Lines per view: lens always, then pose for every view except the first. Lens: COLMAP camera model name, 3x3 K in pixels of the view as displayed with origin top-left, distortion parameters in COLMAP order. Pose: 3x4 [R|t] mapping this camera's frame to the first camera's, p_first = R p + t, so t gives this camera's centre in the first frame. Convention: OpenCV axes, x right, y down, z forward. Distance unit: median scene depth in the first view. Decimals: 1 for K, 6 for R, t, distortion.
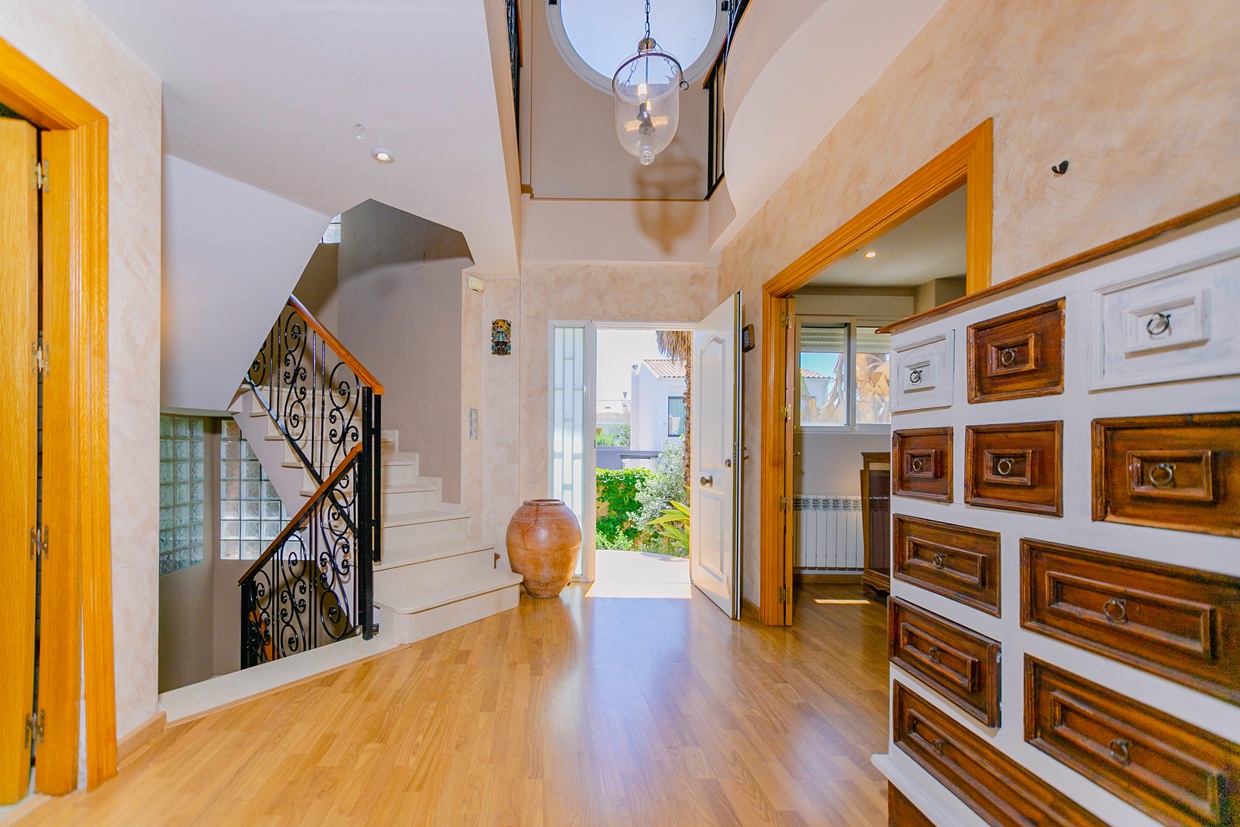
lens RADIAL K [[518.0, 0, 531.0], [0, 518.0, 450.8], [0, 0, 1]] dist [0.006812, 0.000489]
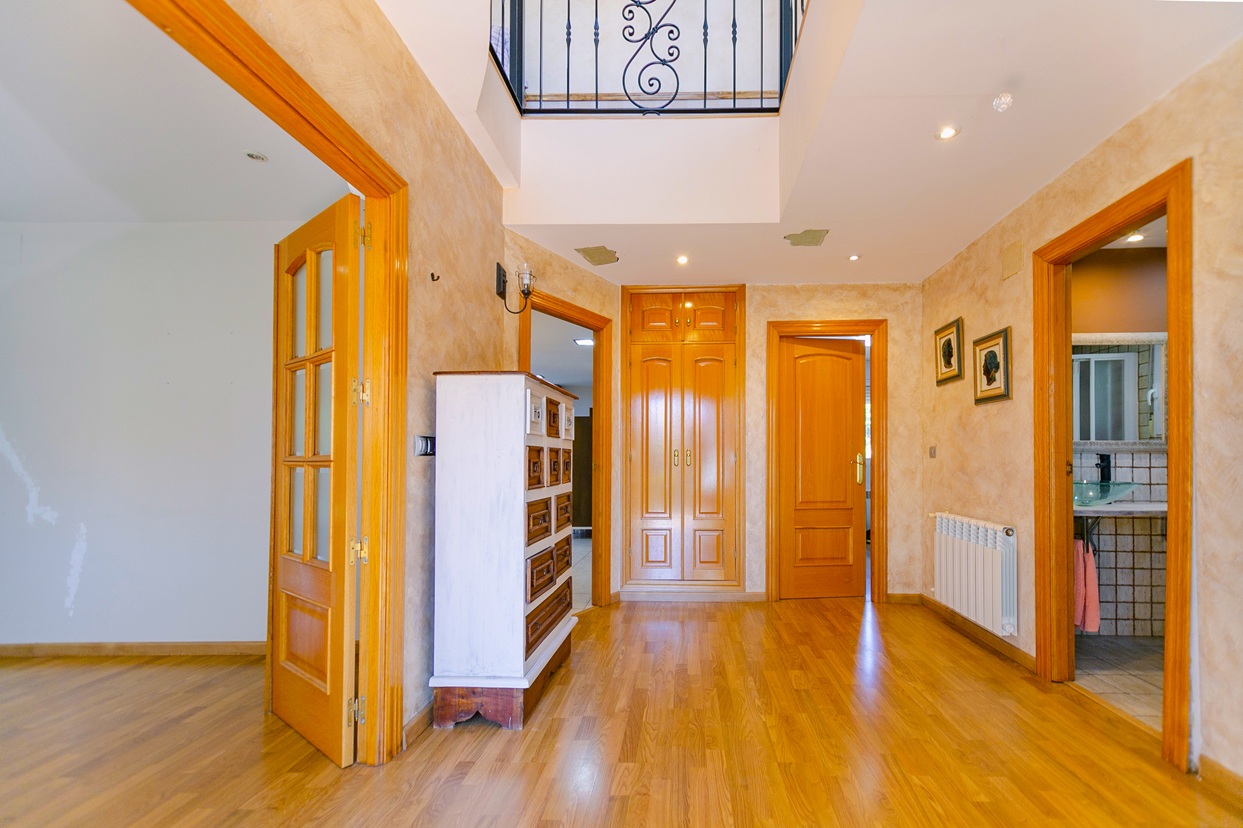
lens RADIAL K [[519.3, 0, 671.4], [0, 519.3, 451.5], [0, 0, 1]] dist [0.006812, 0.000489]
pose [[-0.999802, -0.011263, -0.016428, 0.405412], [-0.011044, 0.999849, -0.013401, -0.010834], [0.016577, -0.013217, -0.999775, 3.129320]]
